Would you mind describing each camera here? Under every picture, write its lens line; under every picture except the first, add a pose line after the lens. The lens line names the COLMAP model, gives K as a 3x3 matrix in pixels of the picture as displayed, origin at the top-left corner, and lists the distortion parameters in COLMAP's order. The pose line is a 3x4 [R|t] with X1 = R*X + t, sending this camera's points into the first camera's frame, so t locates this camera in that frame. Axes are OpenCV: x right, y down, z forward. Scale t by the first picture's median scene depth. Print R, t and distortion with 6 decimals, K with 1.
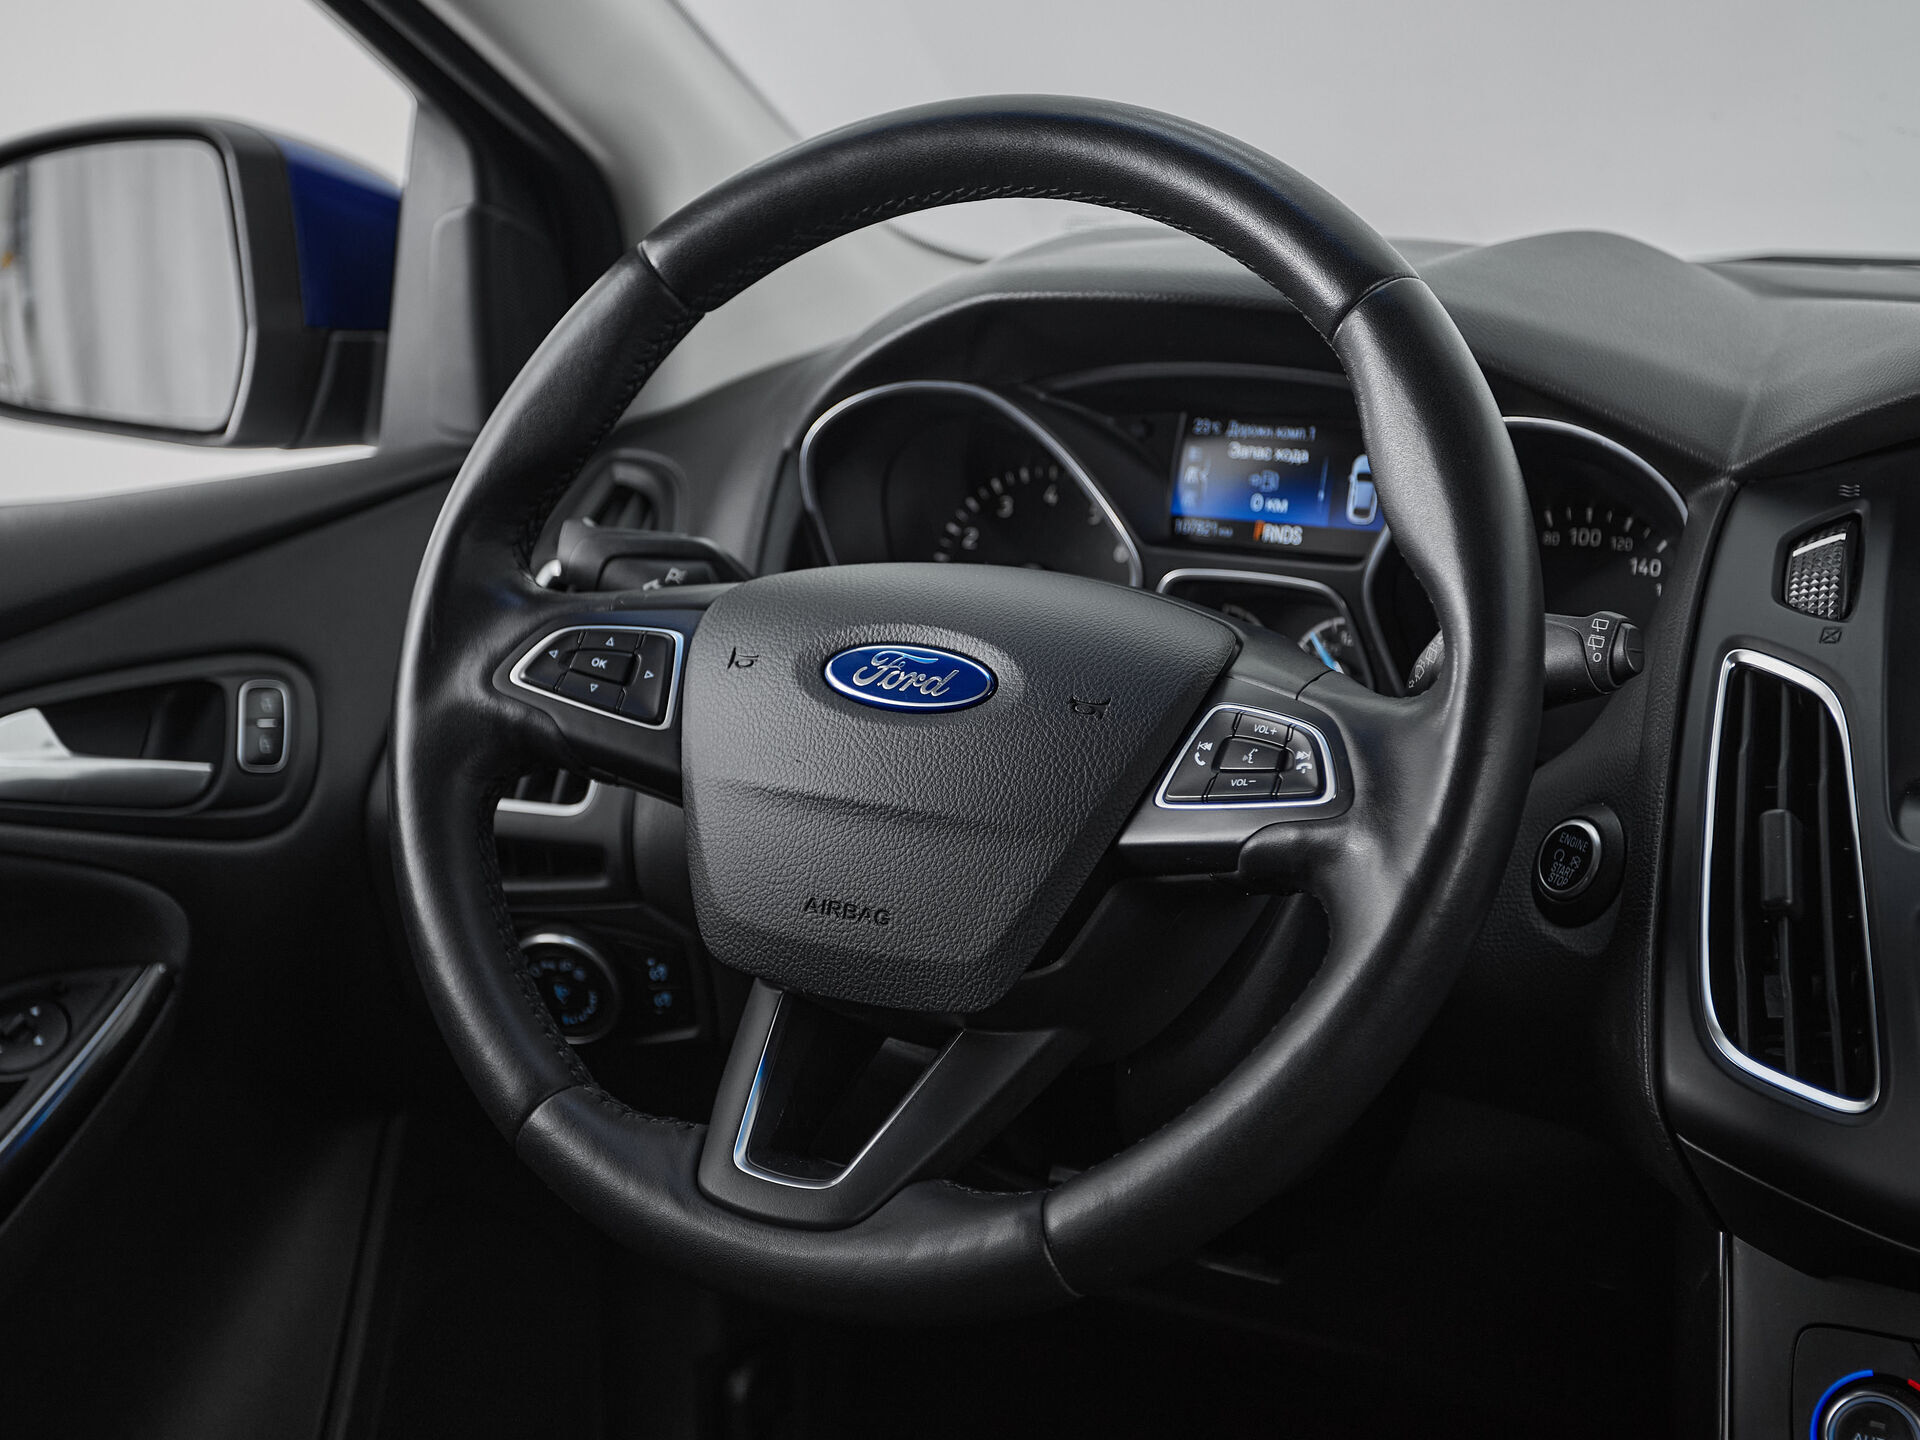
lens RADIAL K [[2863.1, 0, 874.0], [0, 2863.1, 692.7], [0, 0, 1]] dist [0.029230, 0.078806]
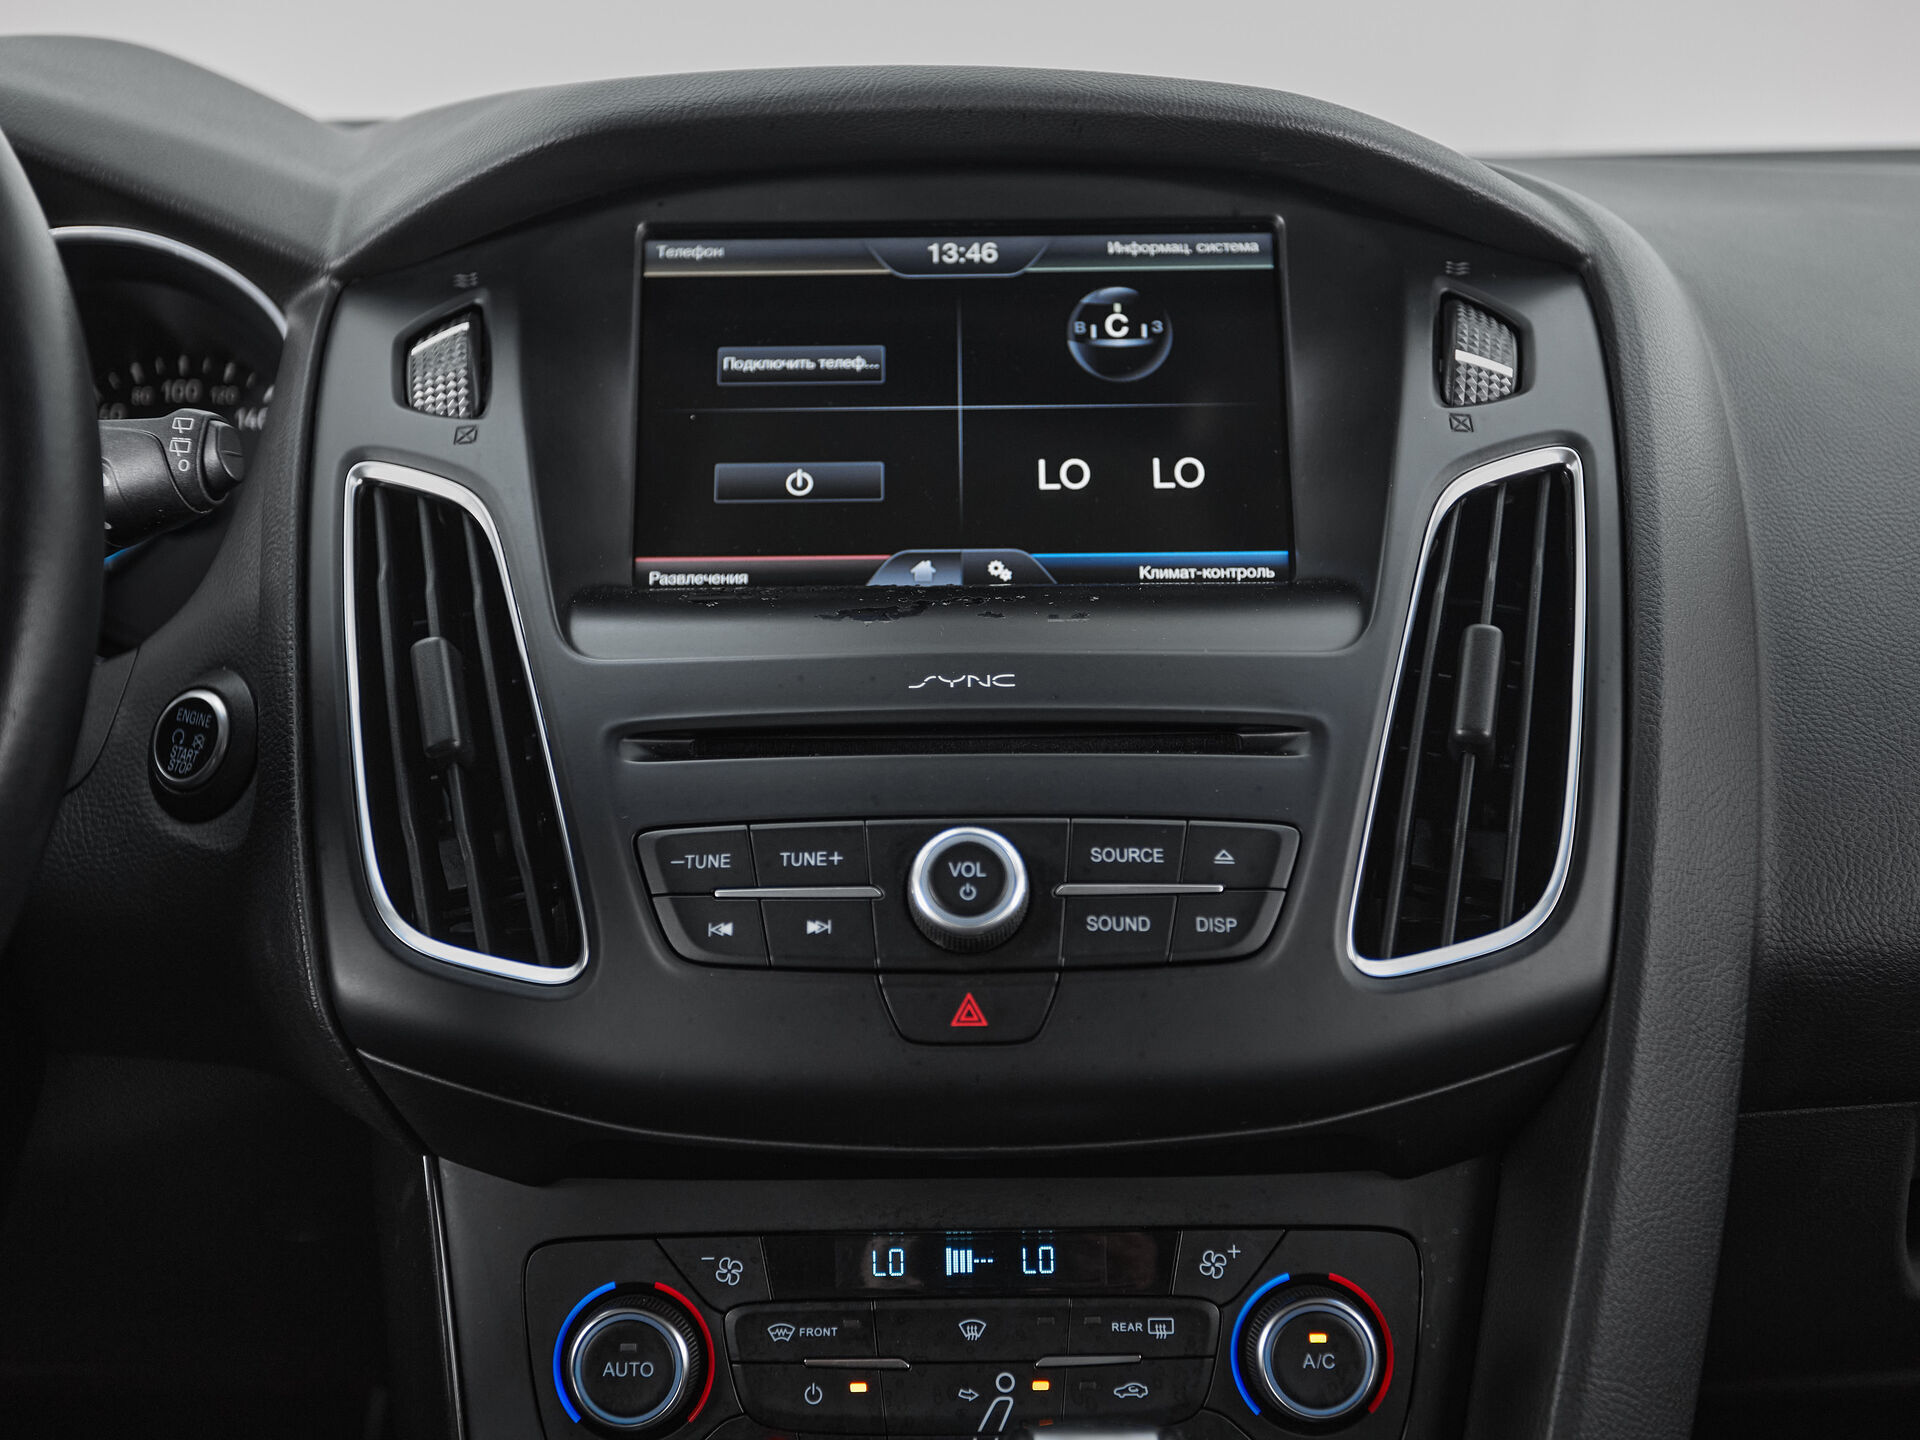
lens RADIAL K [[2344.9, 0, 935.2], [0, 2344.9, 720.2], [0, 0, 1]] dist [0.018899, 0.014602]
pose [[0.862091, -0.116715, 0.493129, 0.098963], [0.111197, 0.992968, 0.040621, 0.050185], [-0.494402, 0.019815, 0.869007, 0.325708]]
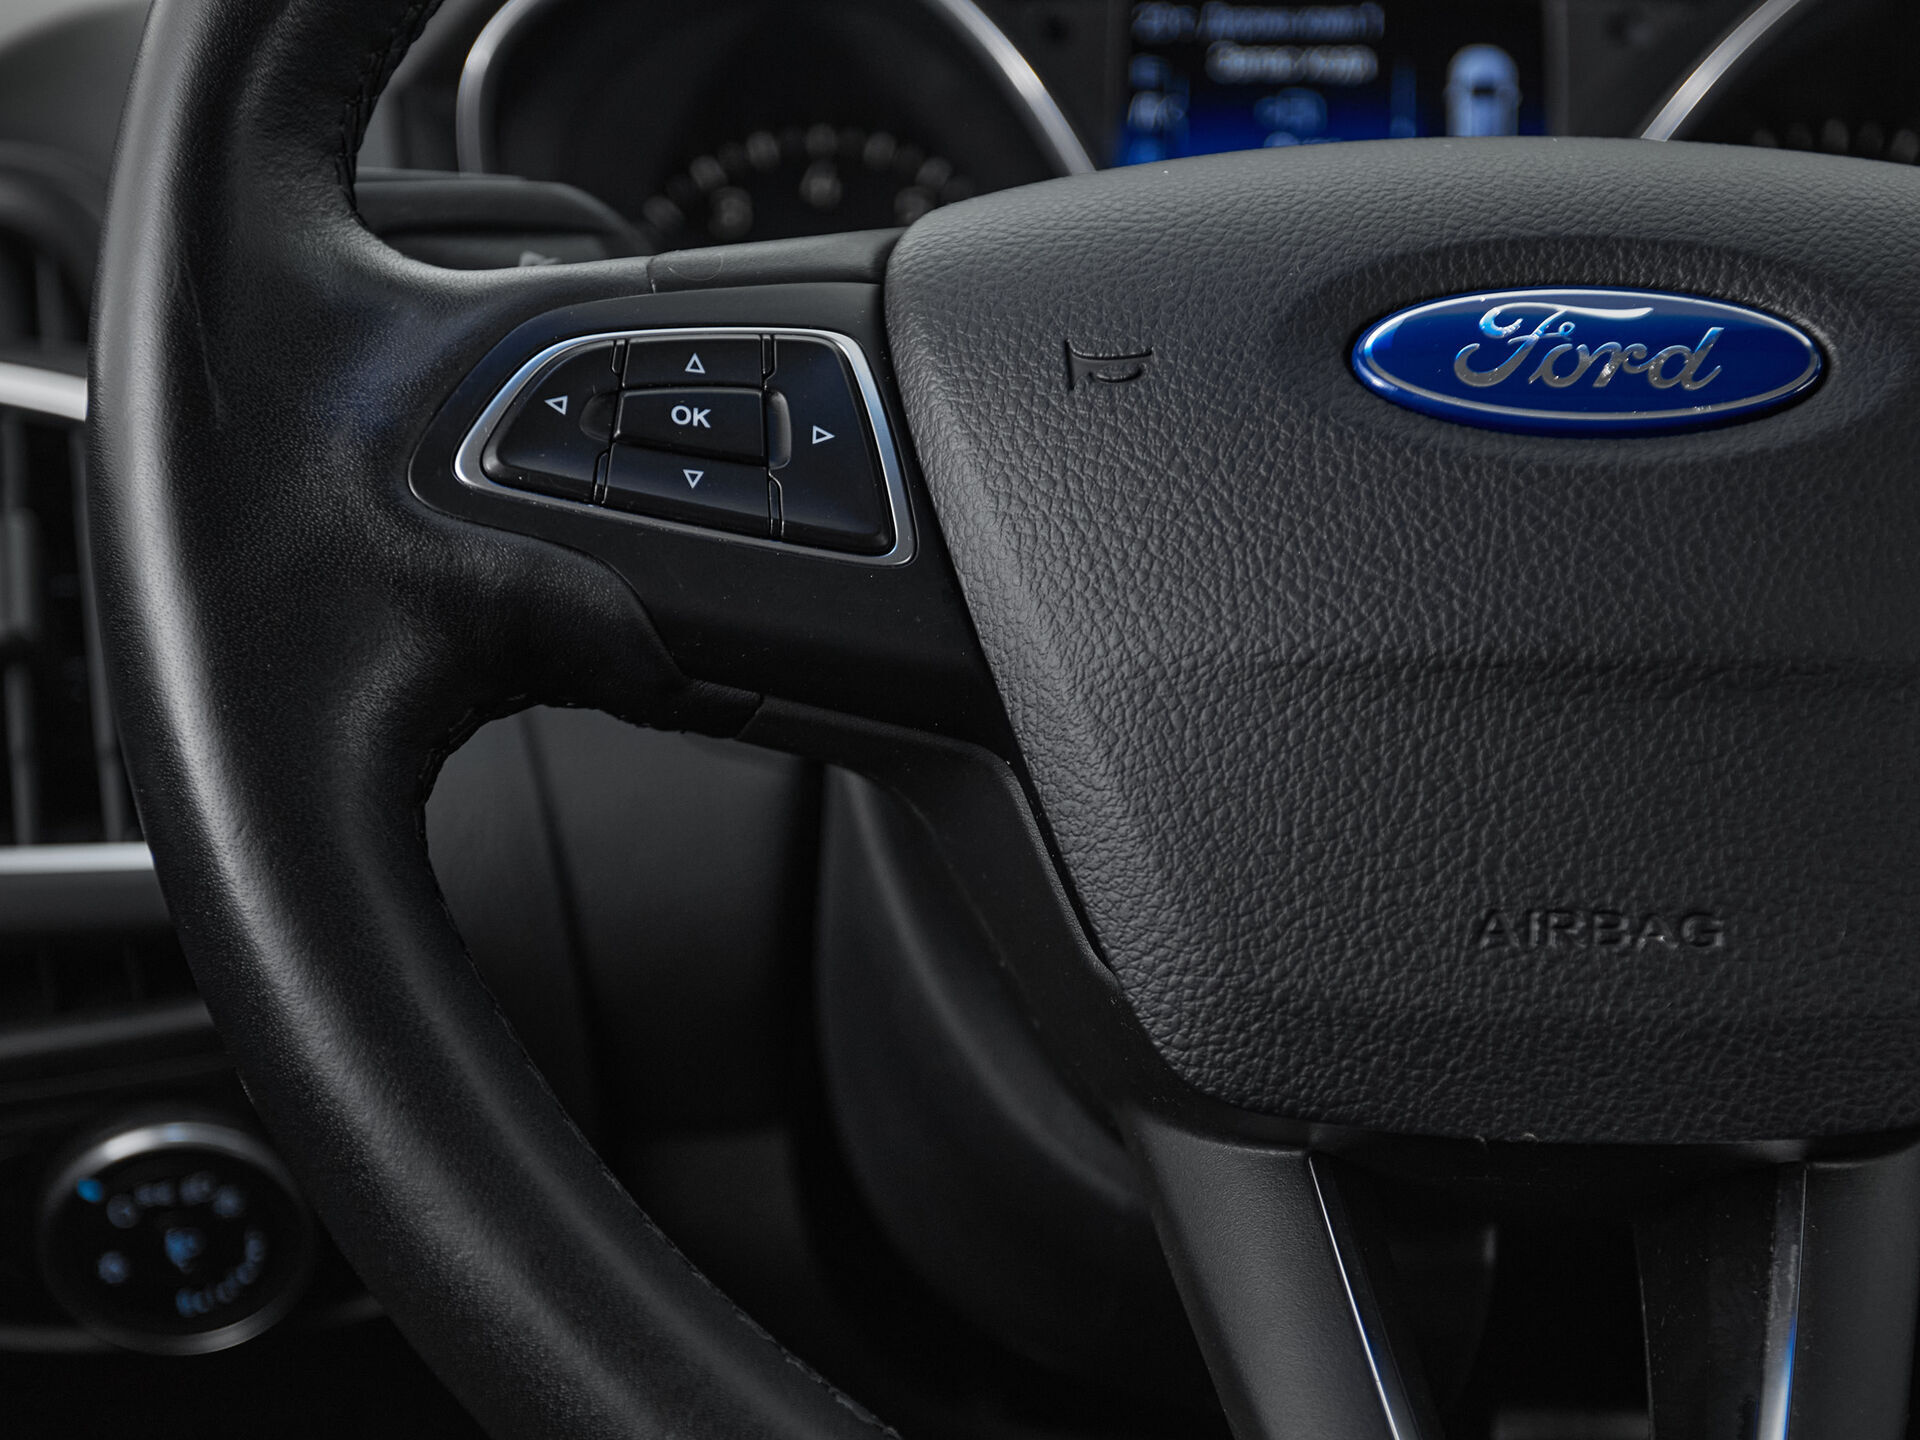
lens RADIAL K [[3099.9, 0, 887.0], [0, 3099.9, 953.2], [0, 0, 1]] dist [0.018851, 0.067138]
pose [[0.878010, -0.138638, 0.458125, -0.289128], [0.104395, 0.989558, 0.099385, 0.024103], [-0.467120, -0.039435, 0.883314, 0.627807]]
